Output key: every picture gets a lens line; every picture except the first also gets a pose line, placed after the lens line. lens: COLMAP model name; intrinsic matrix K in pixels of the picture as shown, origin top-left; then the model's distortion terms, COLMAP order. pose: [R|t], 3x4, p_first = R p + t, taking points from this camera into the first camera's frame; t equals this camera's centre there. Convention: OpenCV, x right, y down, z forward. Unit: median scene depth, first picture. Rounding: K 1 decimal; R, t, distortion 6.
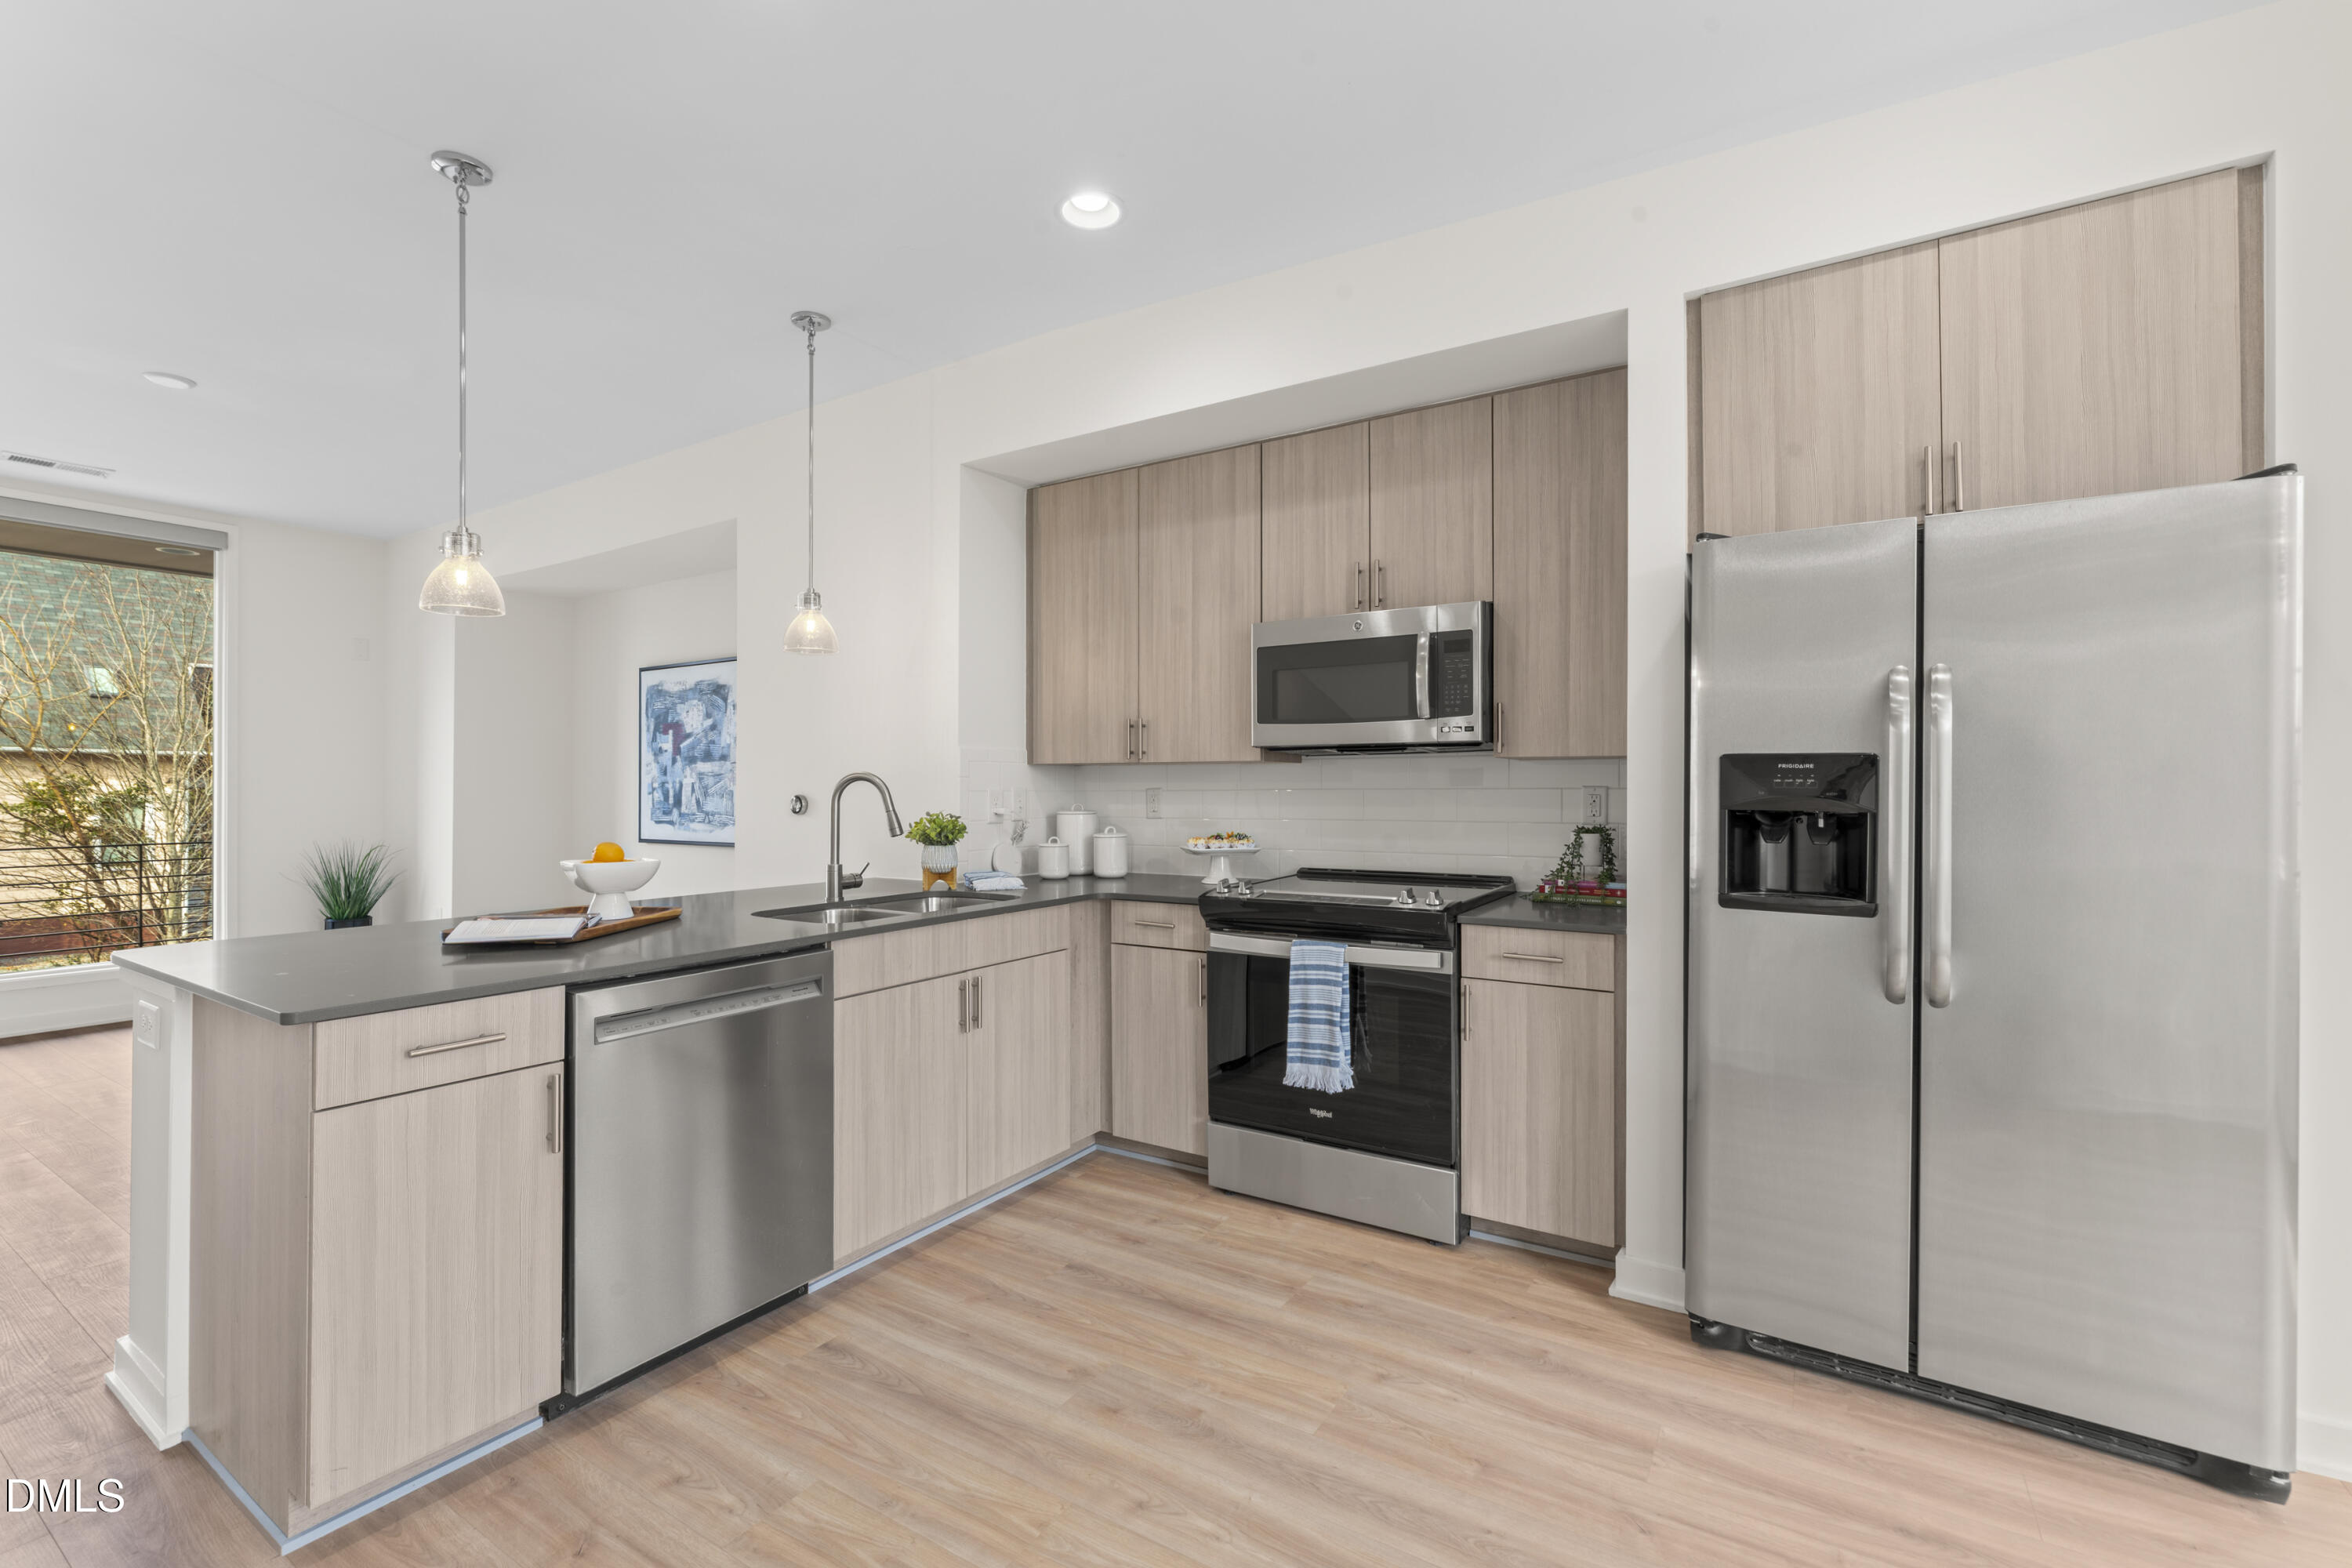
lens RADIAL K [[1012.9, 0, 1181.8], [0, 1012.9, 782.9], [0, 0, 1]] dist [-0.004418, 0.000572]
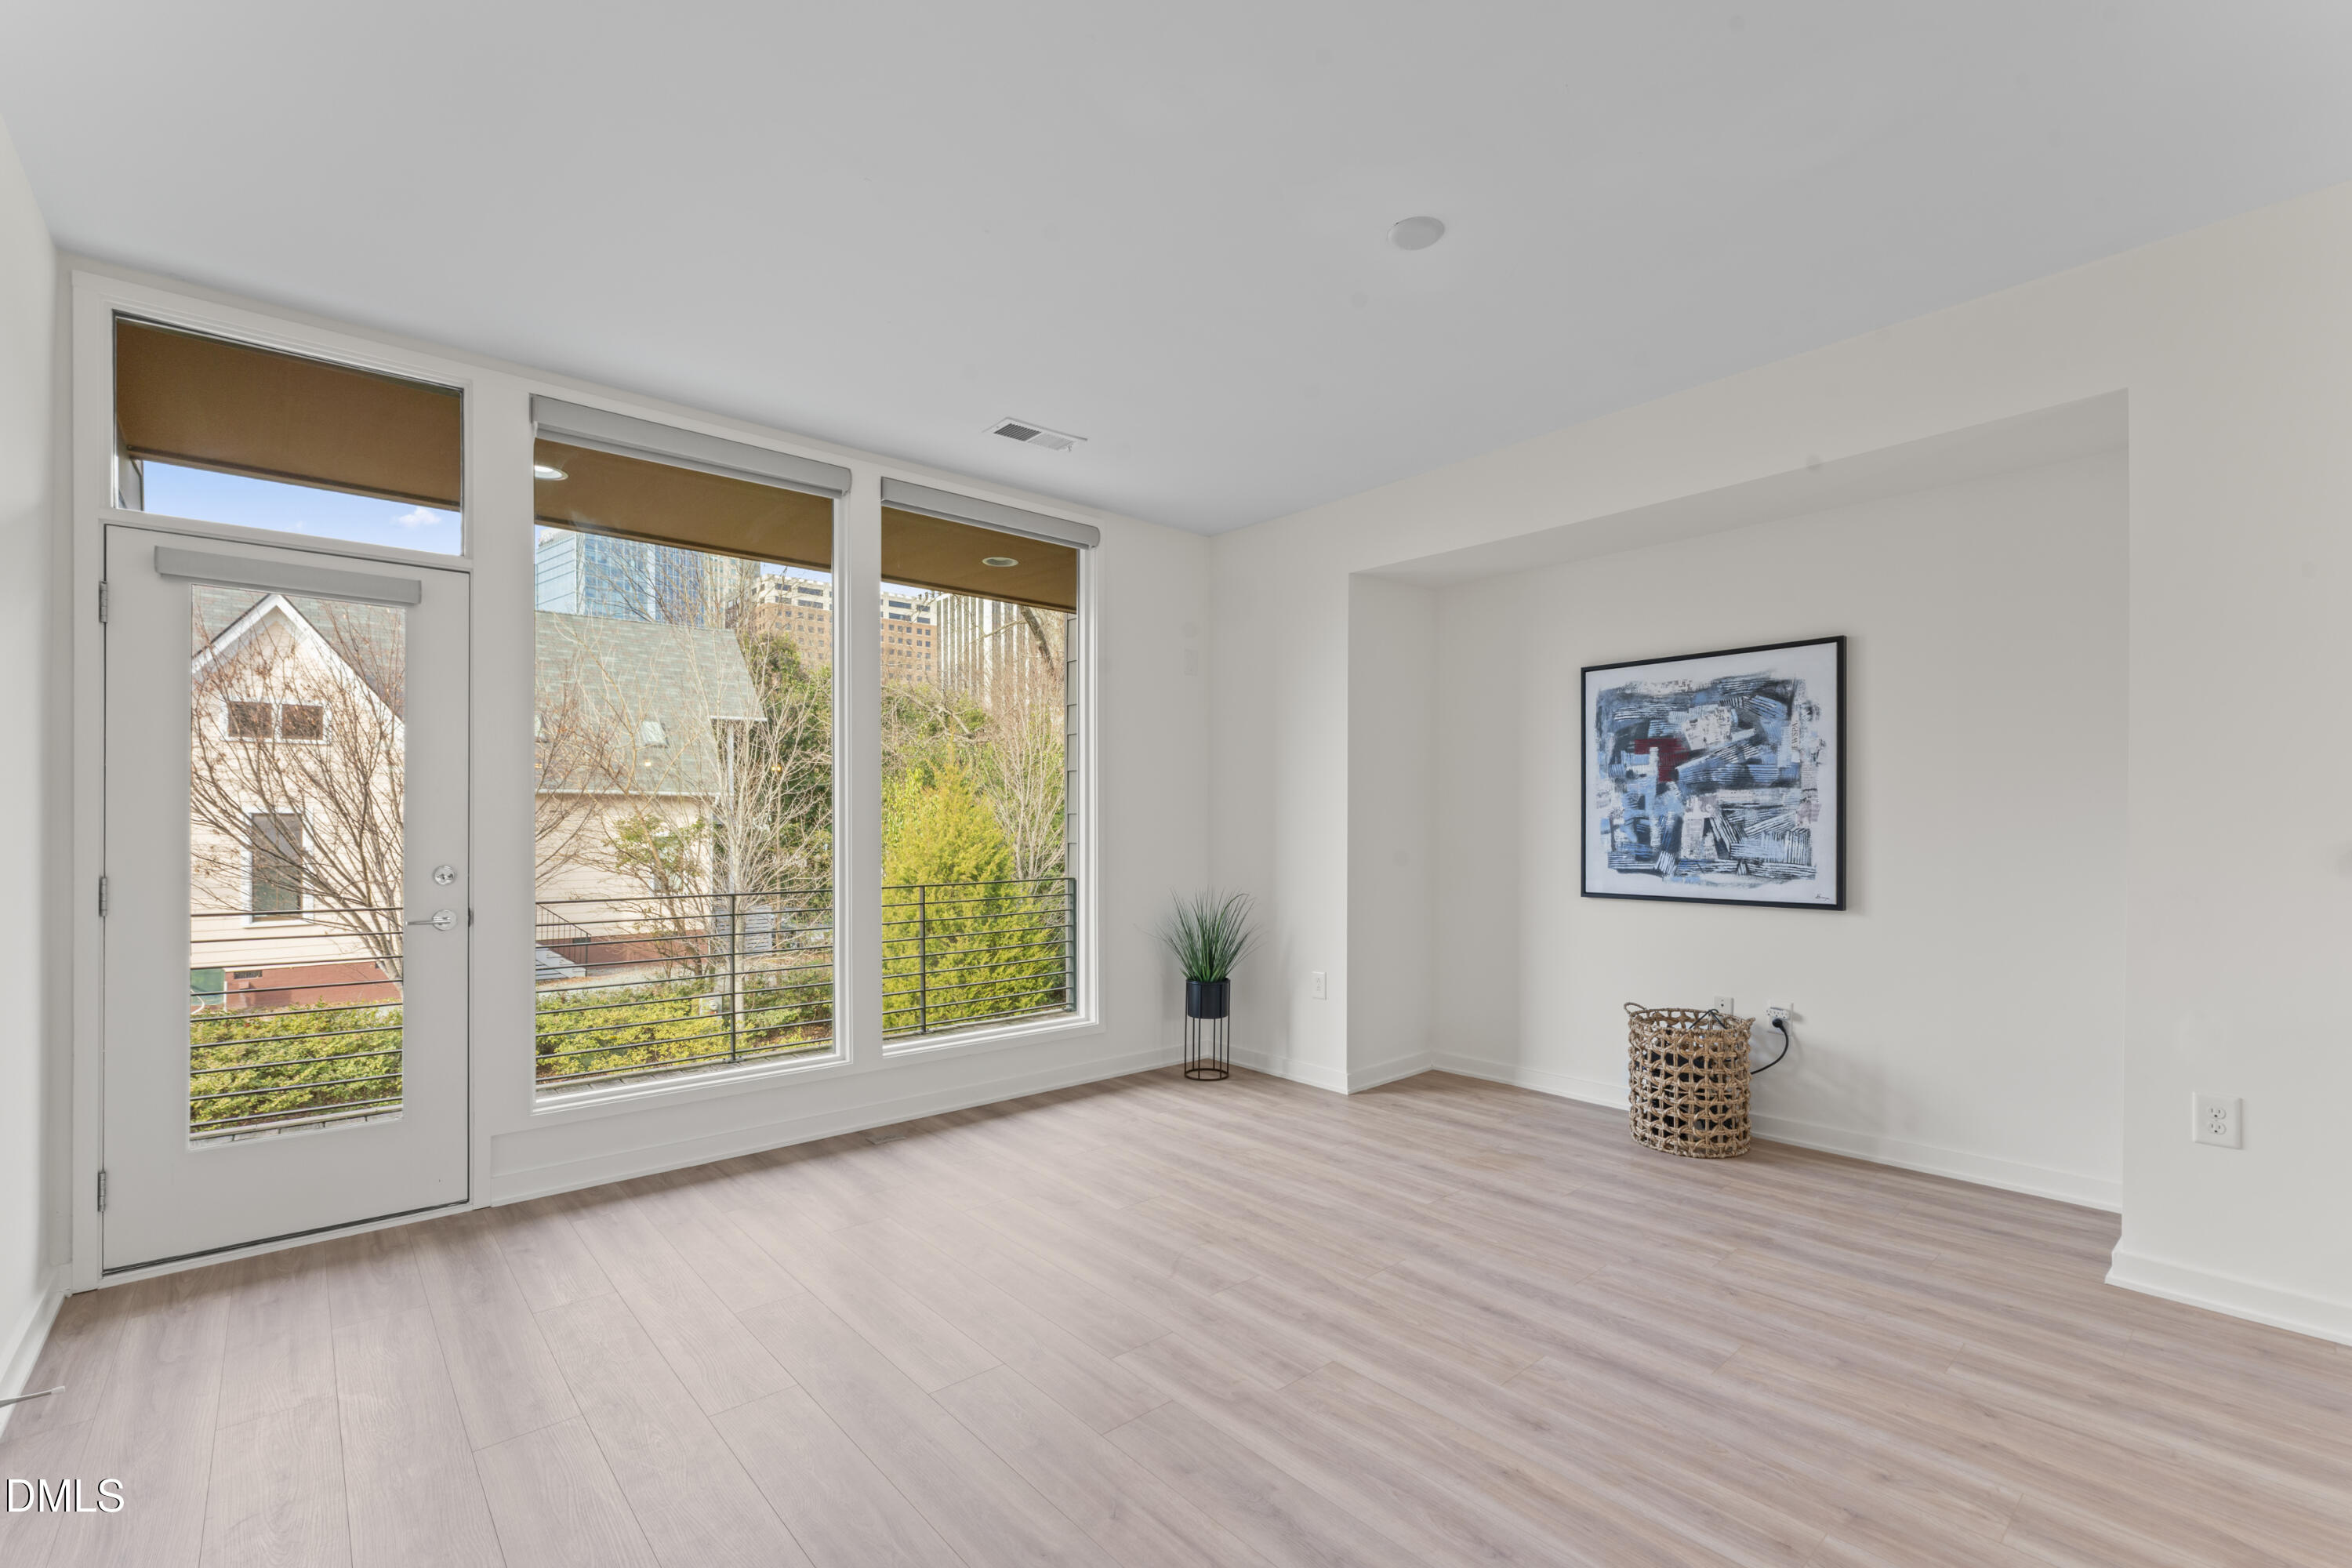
lens RADIAL K [[1012.9, 0, 1192.0], [0, 1012.9, 826.9], [0, 0, 1]] dist [-0.004418, 0.000572]
pose [[0.961636, 0.000666, -0.274329, -0.630657], [0.001511, 0.999969, 0.007723, -0.000028], [0.274326, -0.007841, 0.961605, 0.193138]]
